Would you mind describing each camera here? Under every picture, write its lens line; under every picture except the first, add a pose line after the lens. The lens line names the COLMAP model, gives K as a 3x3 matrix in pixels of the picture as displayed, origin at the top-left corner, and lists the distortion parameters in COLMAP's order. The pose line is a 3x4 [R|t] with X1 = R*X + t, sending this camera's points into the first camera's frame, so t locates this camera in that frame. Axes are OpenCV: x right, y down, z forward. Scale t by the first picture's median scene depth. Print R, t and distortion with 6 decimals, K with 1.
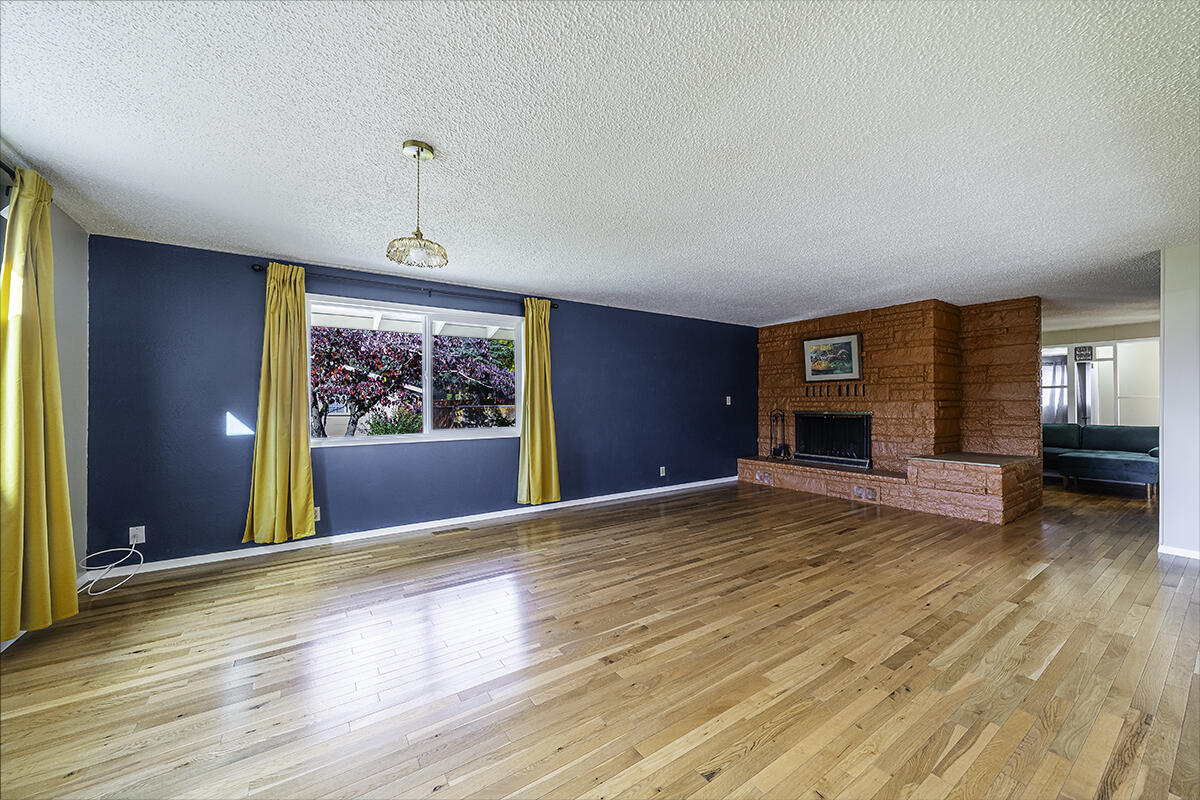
lens RADIAL K [[423.5, 0, 565.1], [0, 423.5, 399.8], [0, 0, 1]] dist [-0.001334, 0.000680]
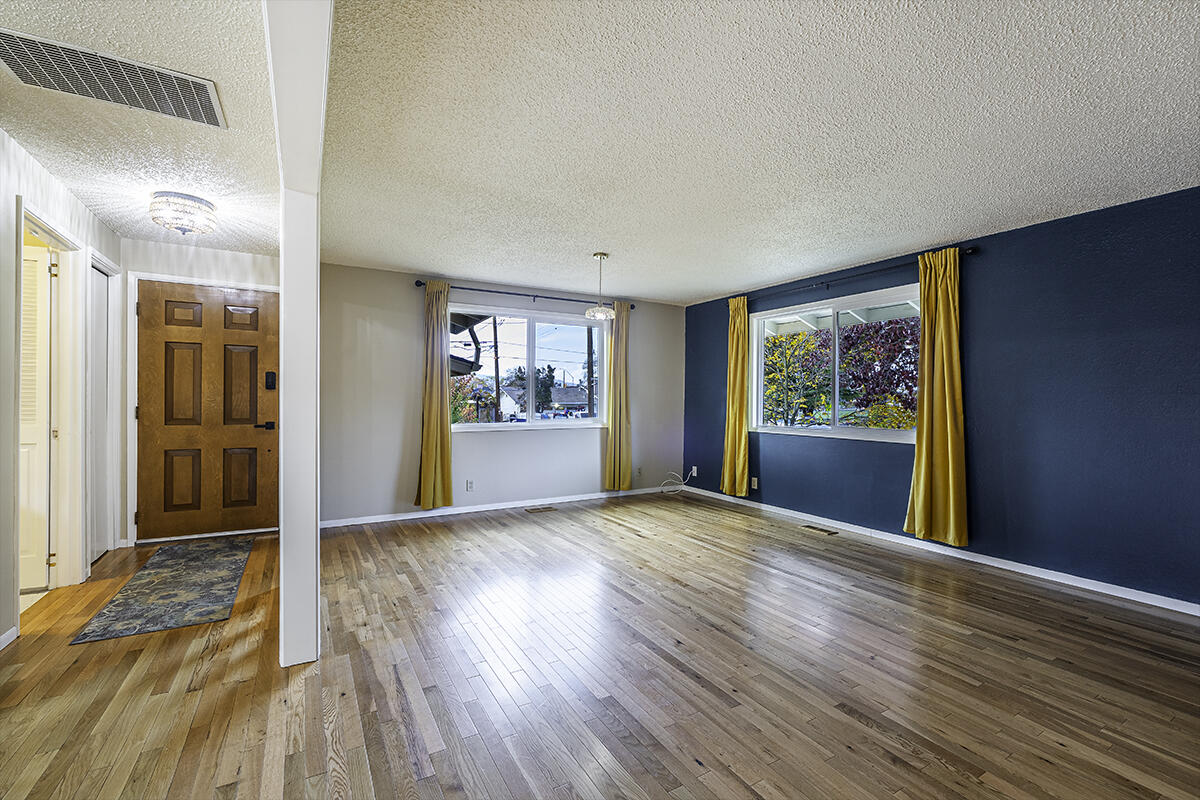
lens RADIAL K [[510.8, 0, 602.8], [0, 510.8, 400.5], [0, 0, 1]] dist [-0.004282, -0.000152]
pose [[-0.024520, 0.008794, -0.999661, 0.997244], [0.001810, 0.999960, 0.008752, 0.002262], [0.999698, -0.001595, -0.024535, 0.582594]]
